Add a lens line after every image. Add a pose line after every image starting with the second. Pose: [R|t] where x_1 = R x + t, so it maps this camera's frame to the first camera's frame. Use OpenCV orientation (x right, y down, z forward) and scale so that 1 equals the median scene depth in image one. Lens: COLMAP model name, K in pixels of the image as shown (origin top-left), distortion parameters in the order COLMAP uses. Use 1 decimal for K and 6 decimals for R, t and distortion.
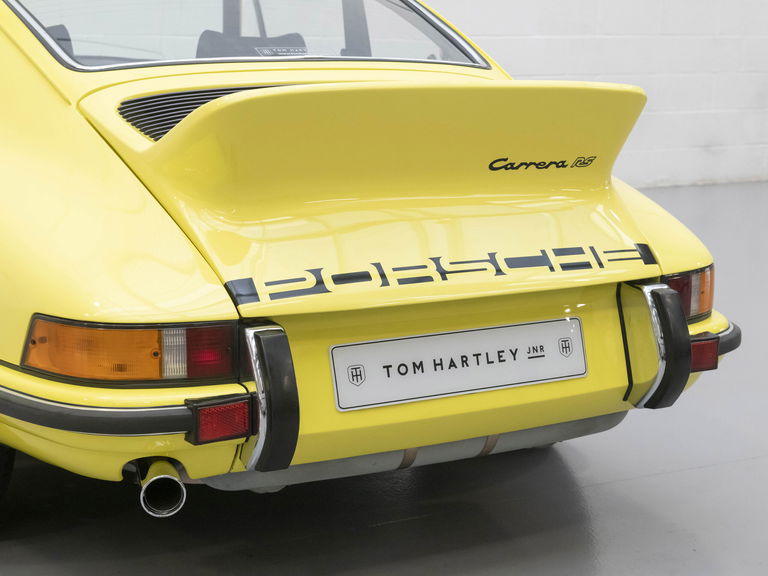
lens RADIAL K [[1445.4, 0, 384.0], [0, 1445.4, 288.0], [0, 0, 1]] dist [0.065638, 0.021496]
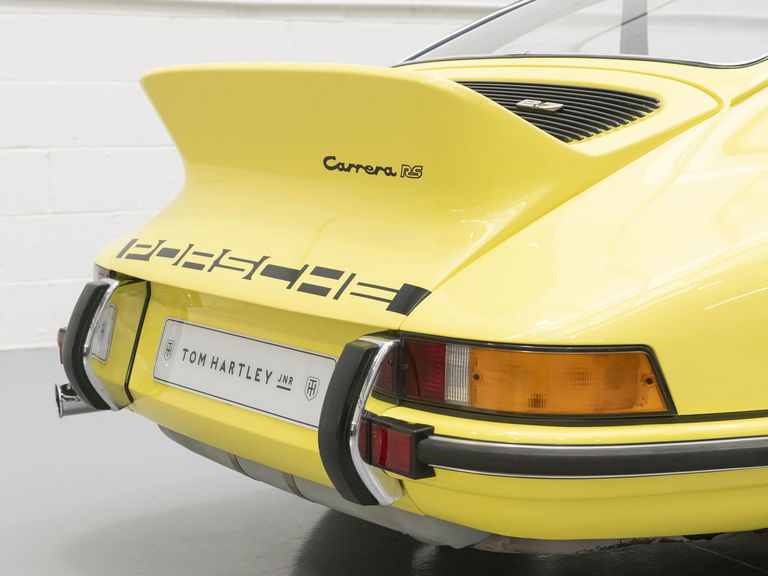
lens RADIAL K [[1597.8, 0, 384.0], [0, 1597.8, 288.0], [0, 0, 1]] dist [0.037943, 0.341164]
pose [[0.101557, 0.110959, -0.988622, 1.057045], [-0.188552, 0.977895, 0.090385, -0.107949], [0.976798, 0.177227, 0.120234, 0.960441]]
